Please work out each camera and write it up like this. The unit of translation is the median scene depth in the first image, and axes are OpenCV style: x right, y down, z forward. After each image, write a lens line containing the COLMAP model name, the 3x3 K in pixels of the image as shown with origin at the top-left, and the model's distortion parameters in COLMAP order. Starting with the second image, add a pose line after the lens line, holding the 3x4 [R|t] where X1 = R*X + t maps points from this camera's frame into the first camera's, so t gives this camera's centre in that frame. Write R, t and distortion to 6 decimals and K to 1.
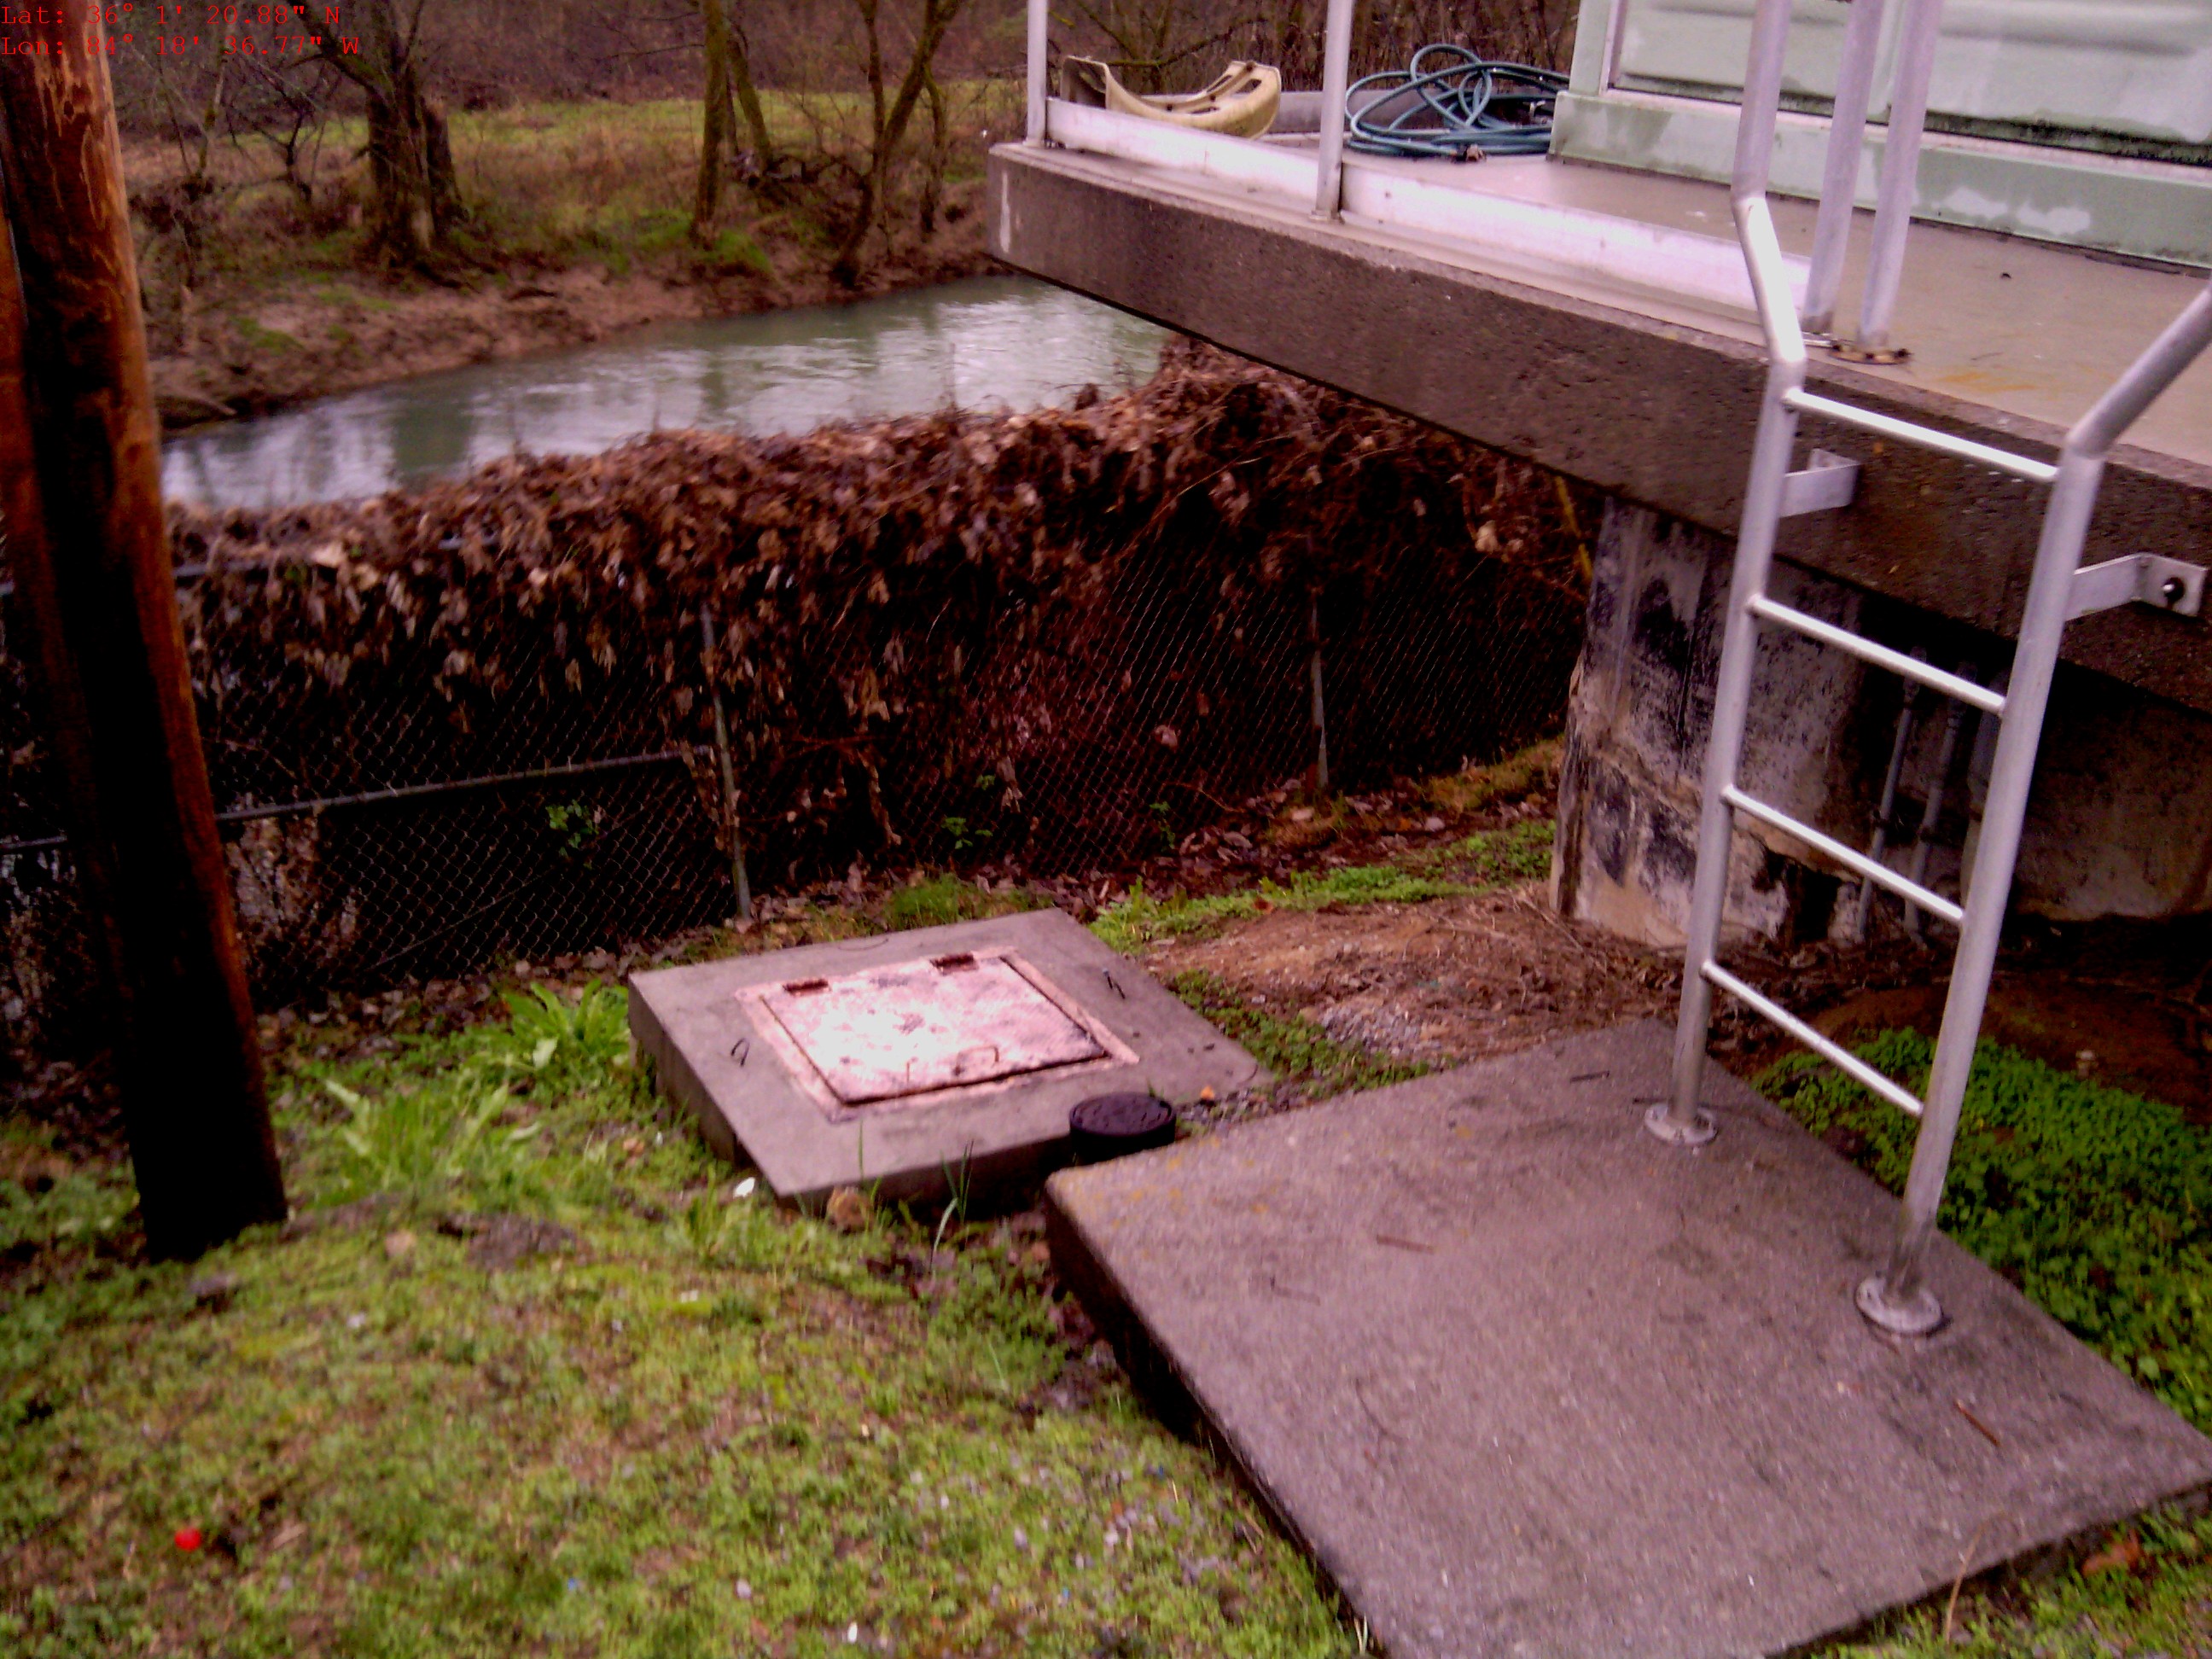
lens RADIAL K [[2169.0, 0, 1175.7], [0, 2169.0, 794.9], [0, 0, 1]] dist [0.103953, -0.293214]
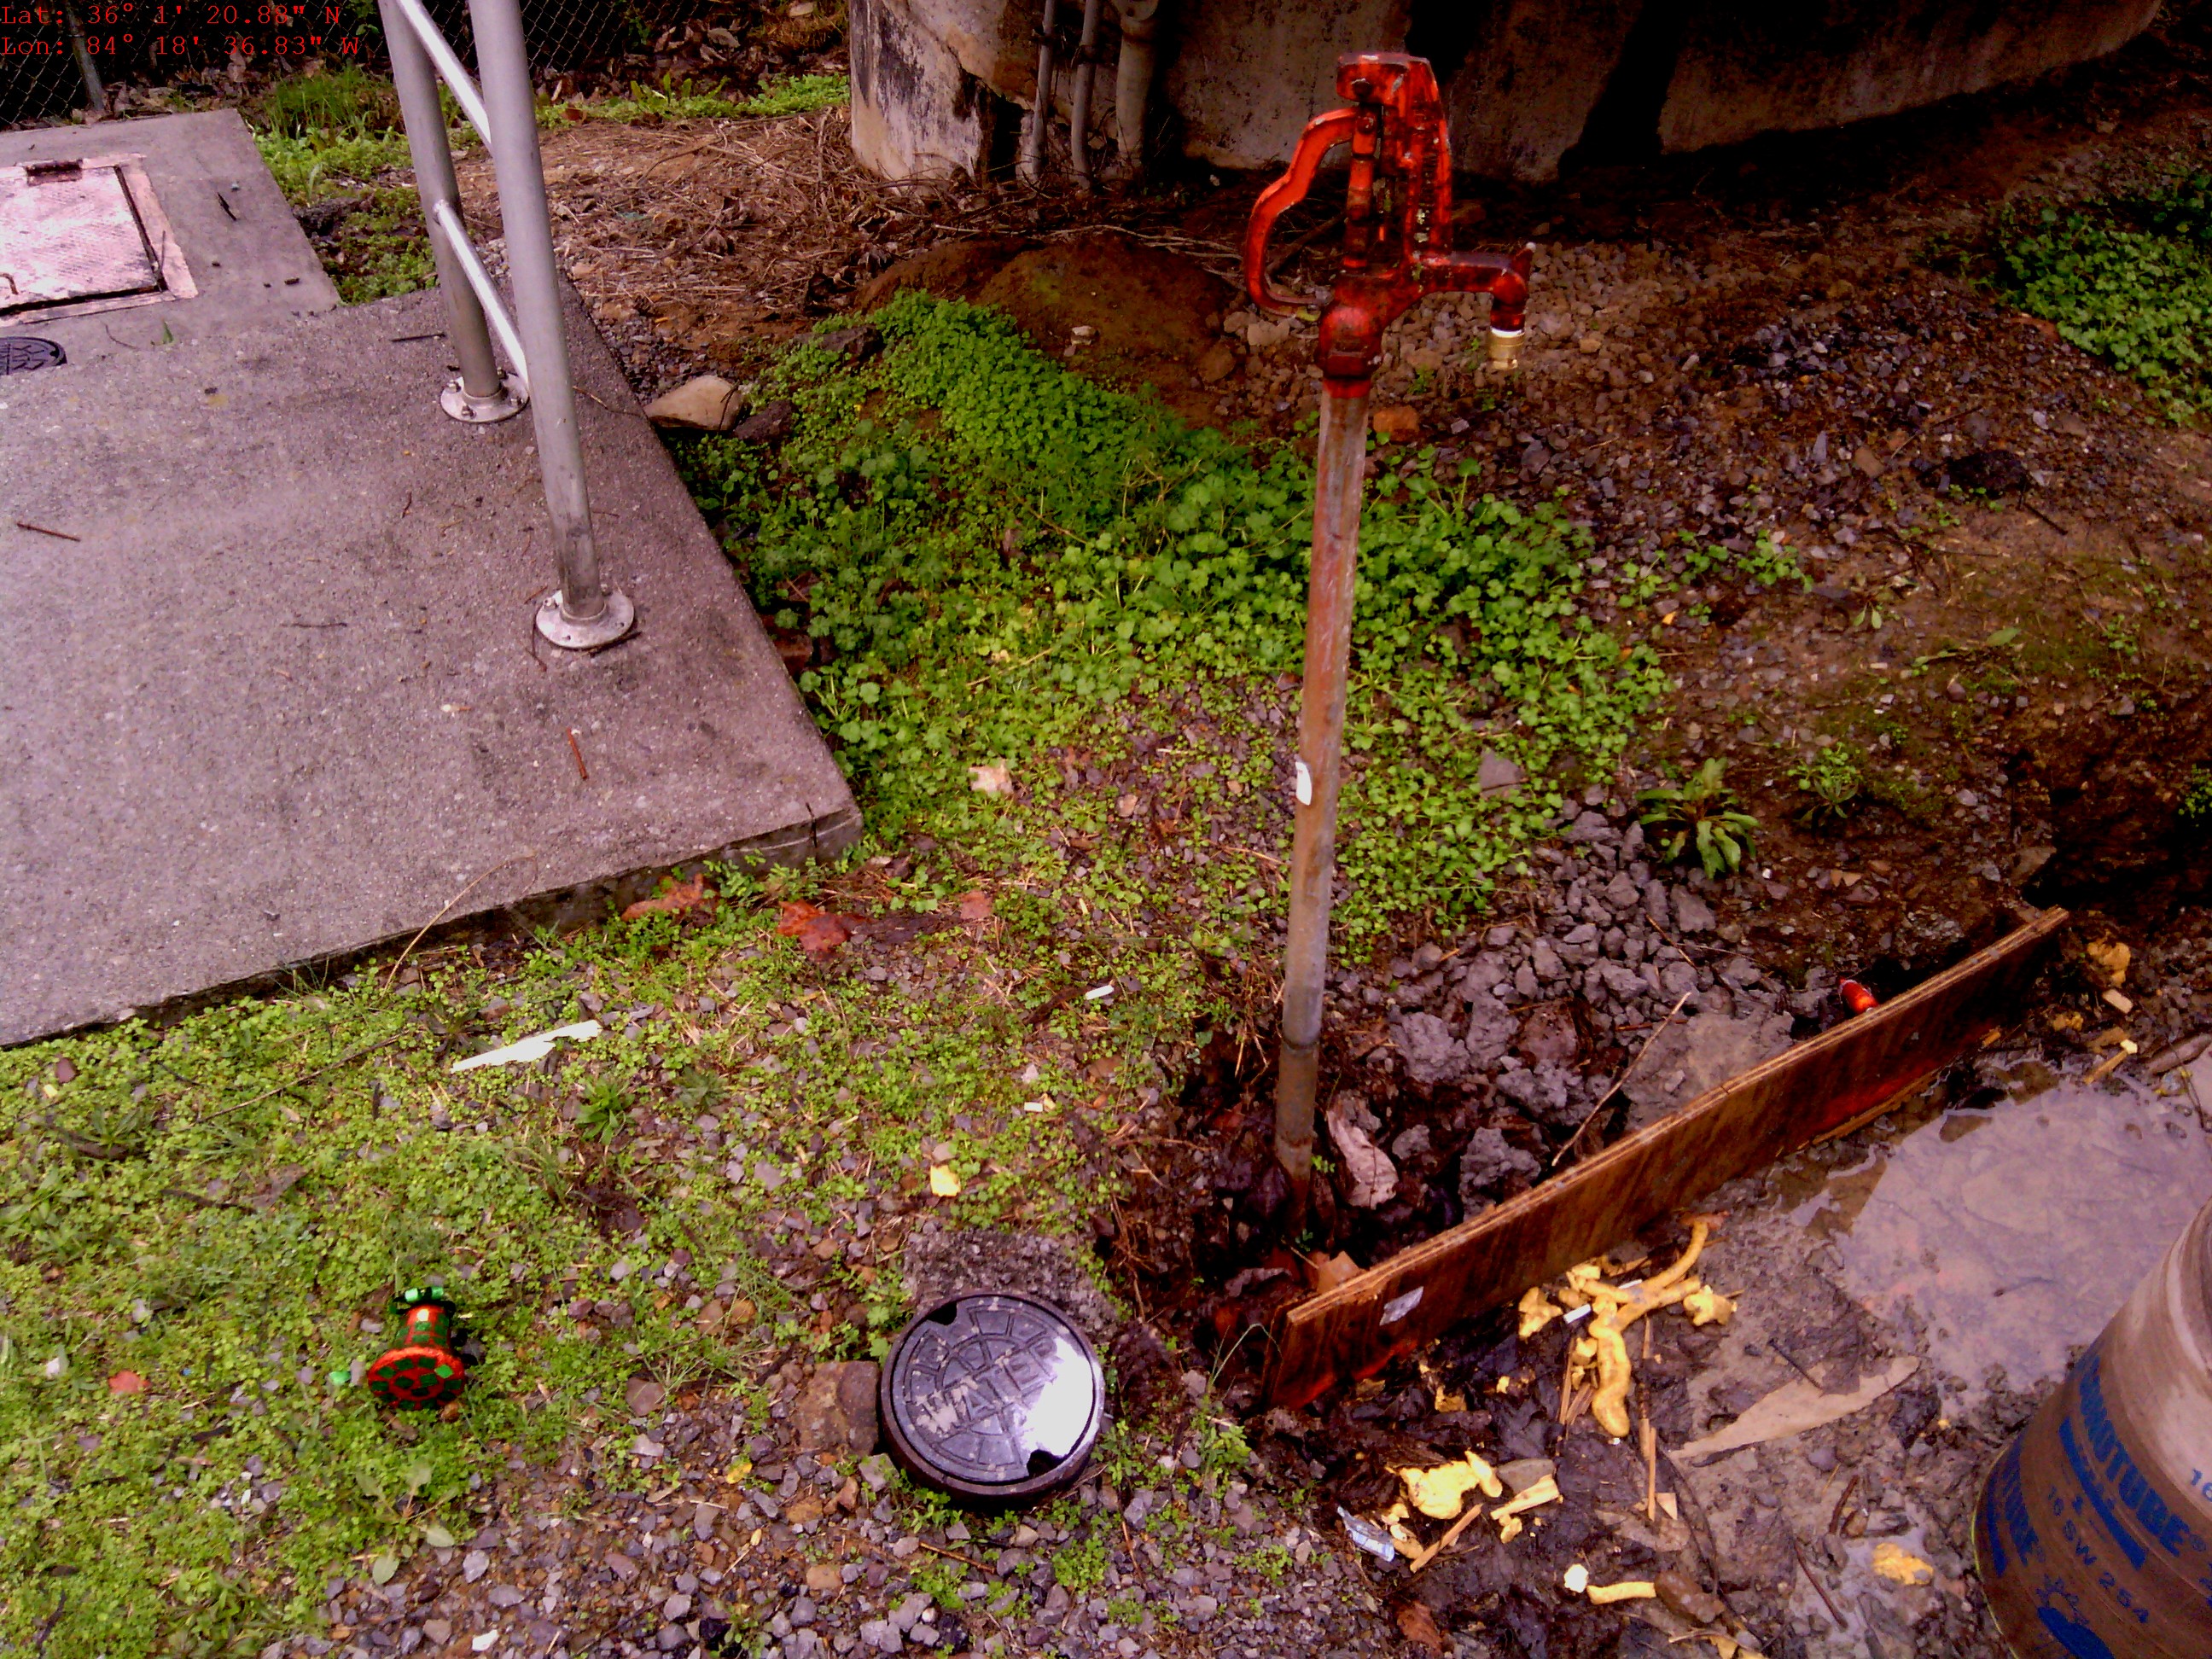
lens RADIAL K [[2125.2, 0, 1193.6], [0, 2125.2, 836.9], [0, 0, 1]] dist [0.099835, -0.164176]
pose [[0.999256, 0.023729, 0.030406, 0.327842], [-0.033218, 0.930089, 0.365829, -0.005611], [-0.019600, -0.366567, 0.930185, 0.092143]]
